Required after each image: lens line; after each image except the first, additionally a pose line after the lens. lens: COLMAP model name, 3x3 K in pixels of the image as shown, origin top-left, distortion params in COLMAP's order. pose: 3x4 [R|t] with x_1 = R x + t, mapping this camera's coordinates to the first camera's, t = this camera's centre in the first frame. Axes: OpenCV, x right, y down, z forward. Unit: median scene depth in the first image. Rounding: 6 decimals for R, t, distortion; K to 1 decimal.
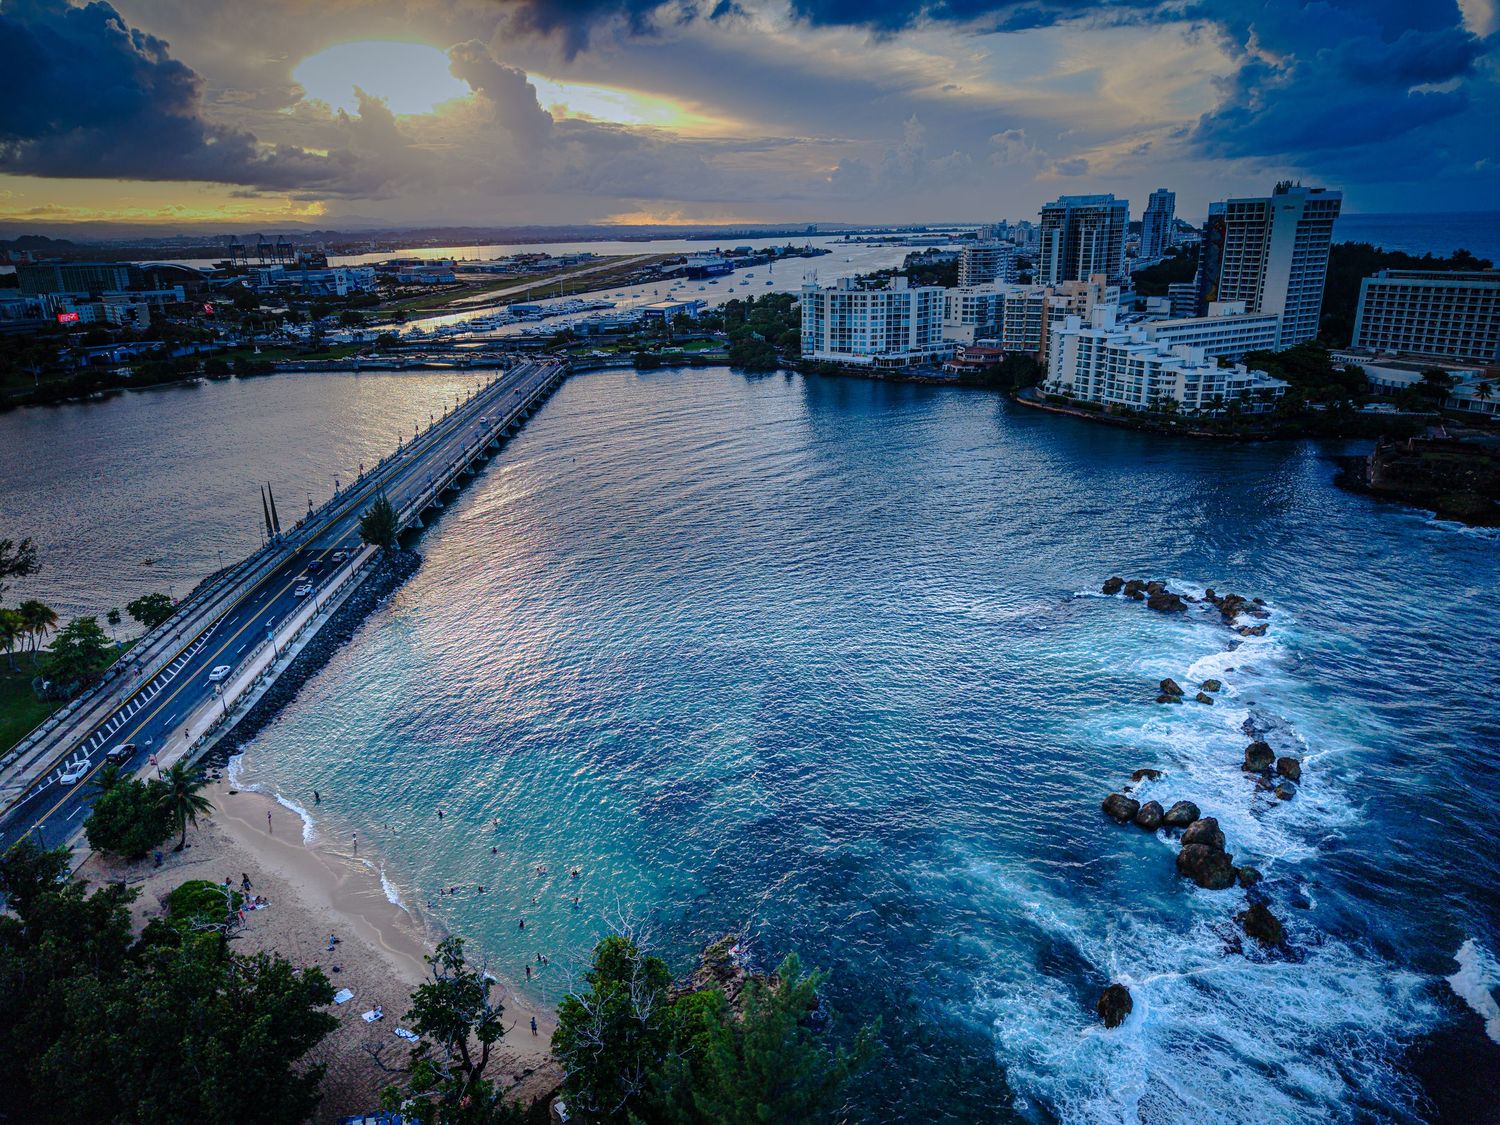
lens RADIAL K [[1000.0, 0, 753.3], [0, 1000.0, 564.4], [0, 0, 1]] dist [0.023082, -0.020971]
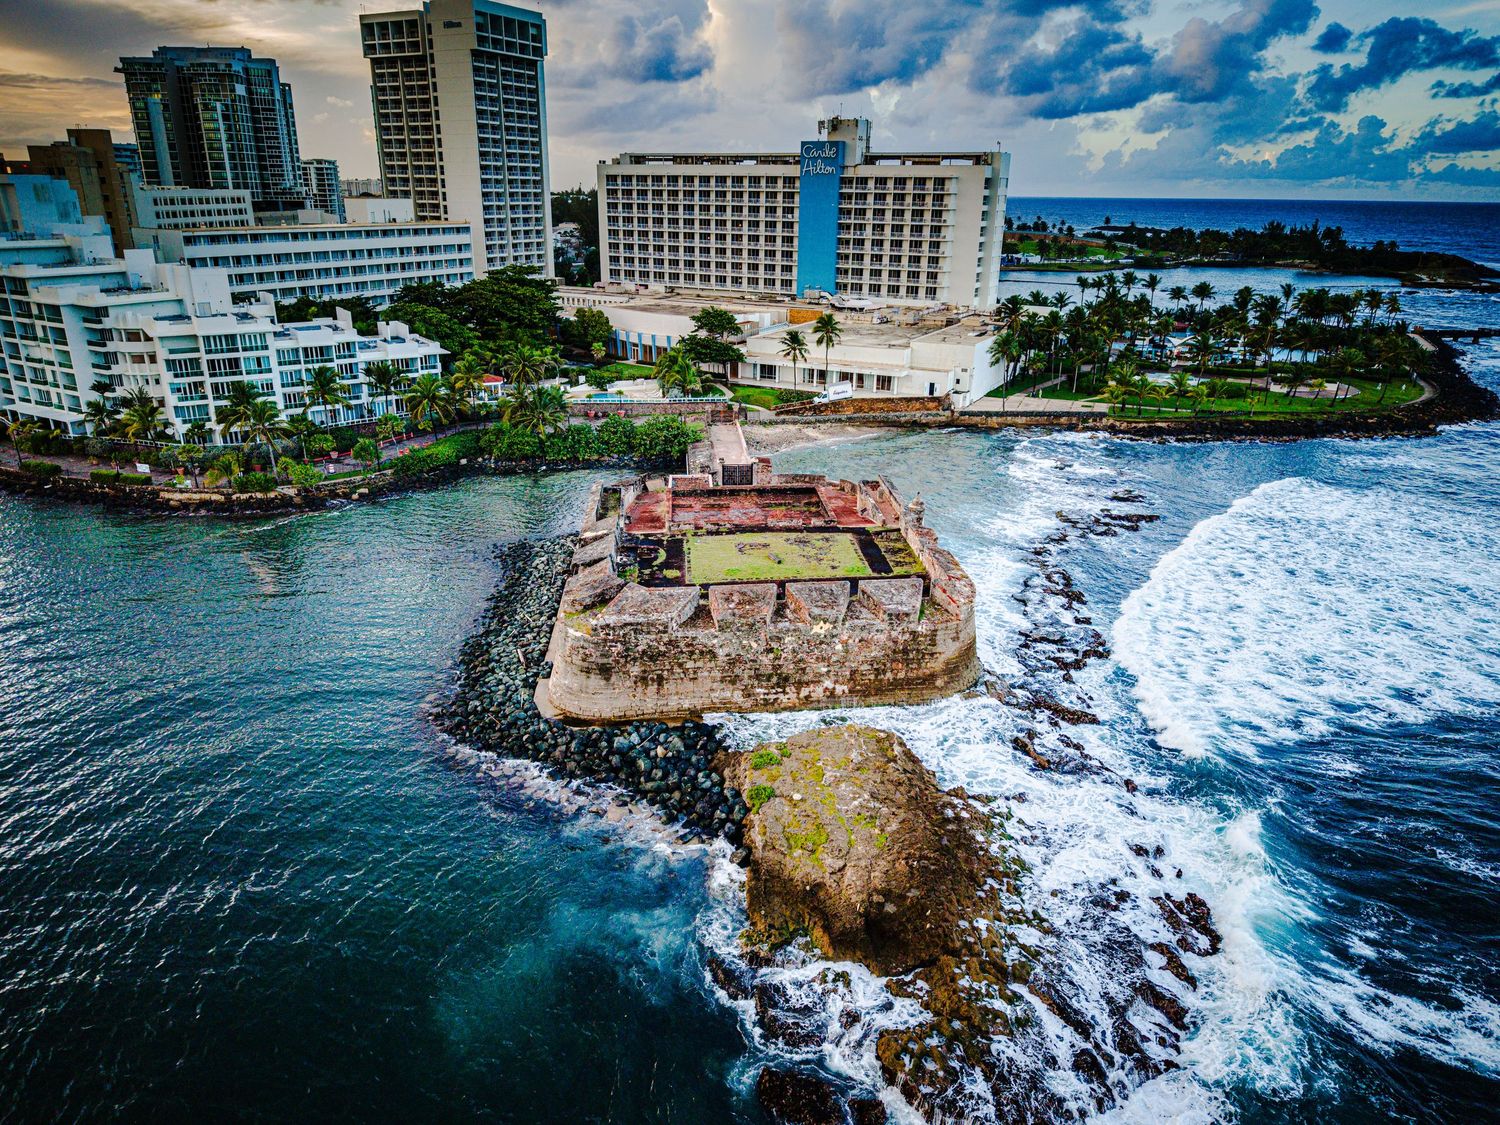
lens RADIAL K [[1014.5, 0, 750.0], [0, 1014.5, 562.5], [0, 0, 1]] dist [0.032408, -0.030368]
pose [[0.826758, -0.162616, 0.538543, 0.319582], [0.148915, 0.986423, 0.069244, -0.080472], [-0.542491, 0.022949, 0.839748, 0.452188]]
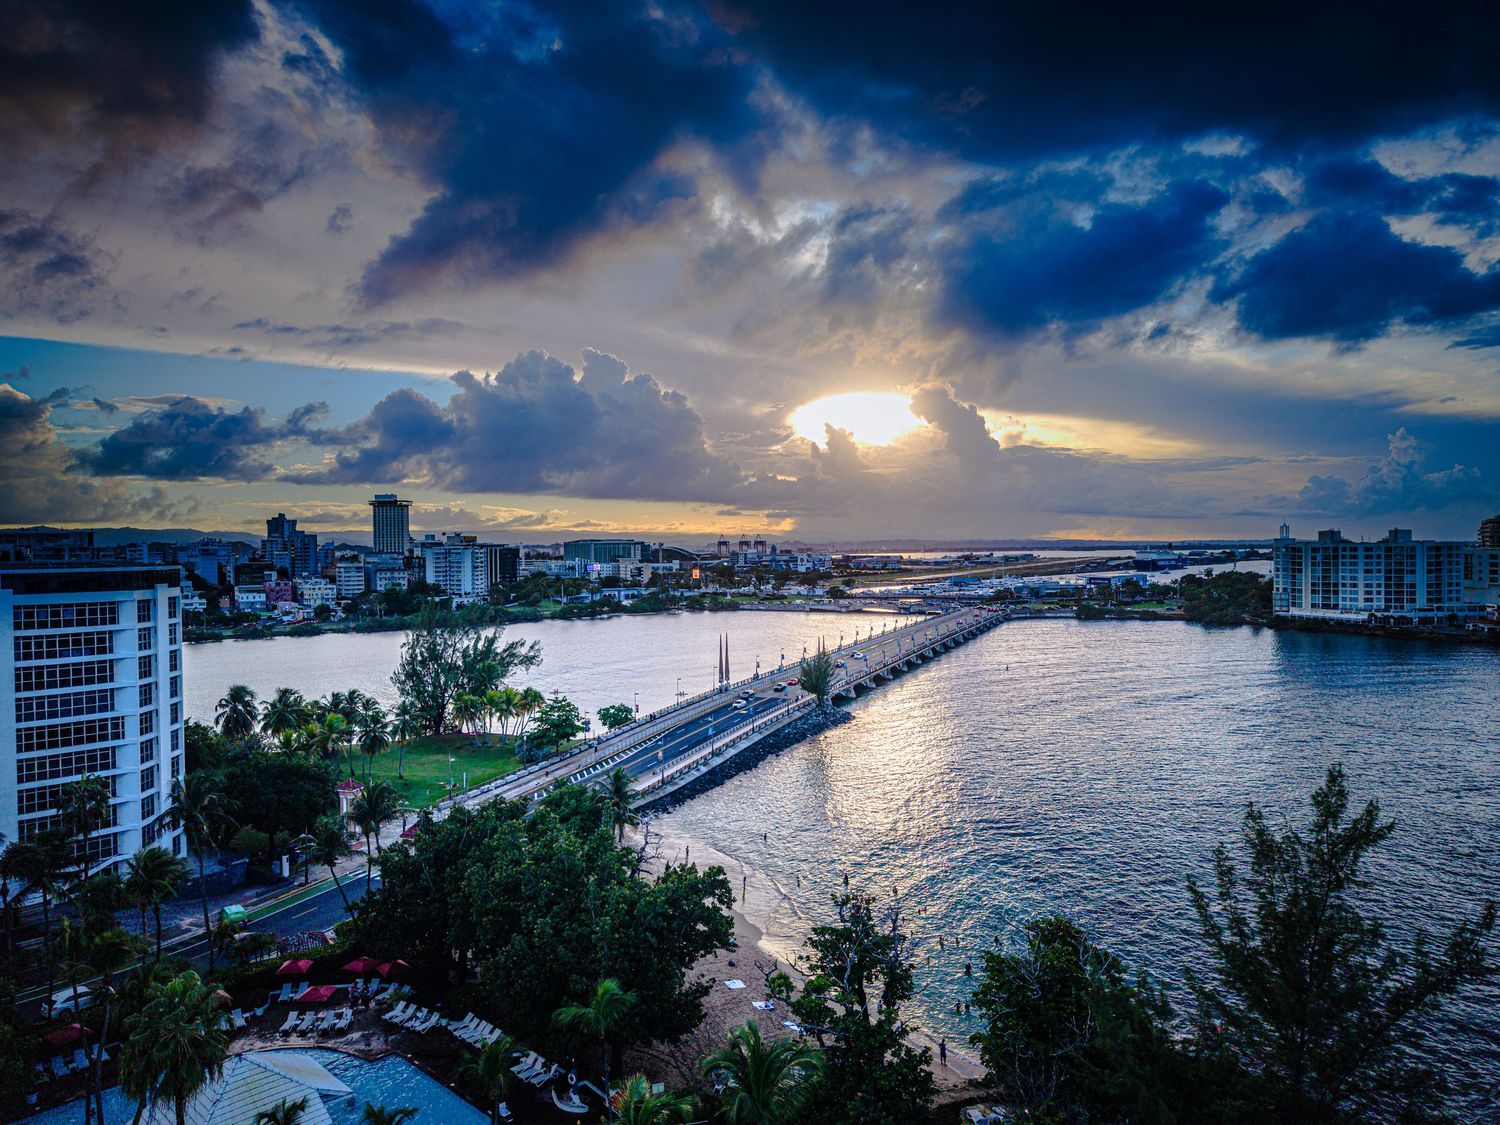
lens RADIAL K [[994.4, 0, 750.0], [0, 994.4, 562.5], [0, 0, 1]] dist [0.069665, -0.081118]
pose [[0.909931, 0.019743, -0.414290, -0.006654], [-0.142368, 0.953045, -0.267275, 0.067916], [0.389560, 0.302184, 0.870016, 0.023491]]
